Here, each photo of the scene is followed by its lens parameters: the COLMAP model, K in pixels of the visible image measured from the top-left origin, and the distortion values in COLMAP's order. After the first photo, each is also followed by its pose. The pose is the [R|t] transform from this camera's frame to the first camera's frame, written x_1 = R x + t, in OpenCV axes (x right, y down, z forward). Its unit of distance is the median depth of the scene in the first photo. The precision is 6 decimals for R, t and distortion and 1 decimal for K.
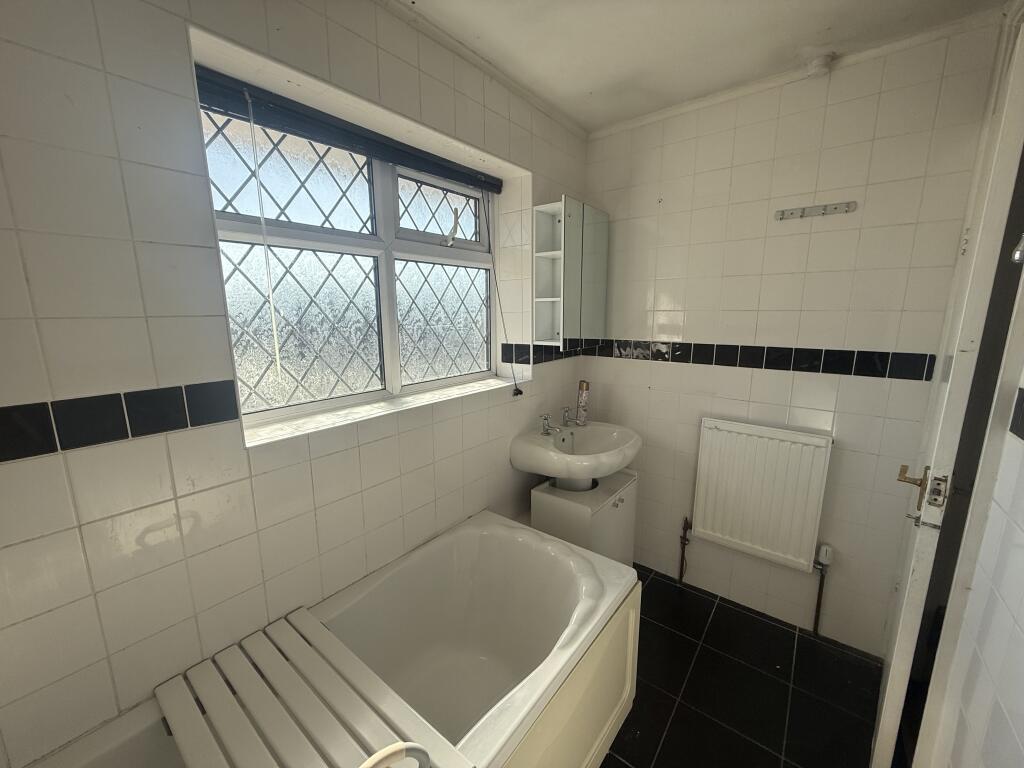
lens RADIAL K [[405.7, 0, 514.6], [0, 405.7, 386.0], [0, 0, 1]] dist [0.002168, 0.000040]
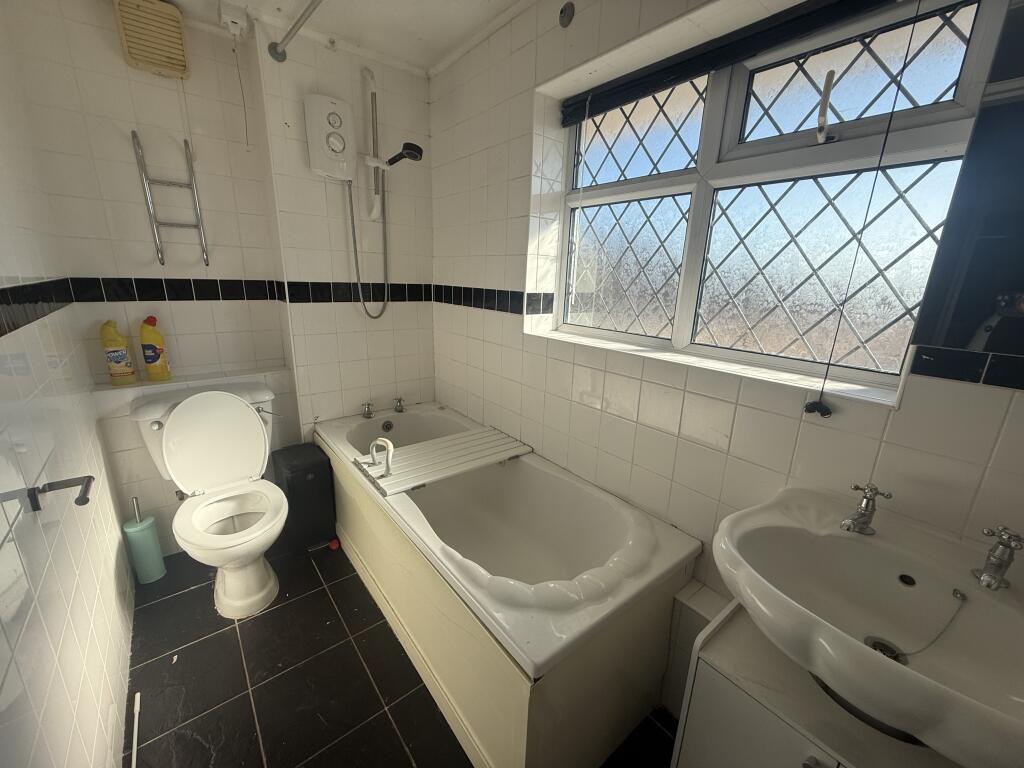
lens RADIAL K [[405.7, 0, 514.5], [0, 405.7, 380.3], [0, 0, 1]] dist [0.002168, 0.000040]
pose [[-0.220045, 0.291154, -0.931026, 0.746439], [-0.174118, 0.927370, 0.331163, -0.166806], [0.959825, 0.234979, -0.153368, 0.887649]]
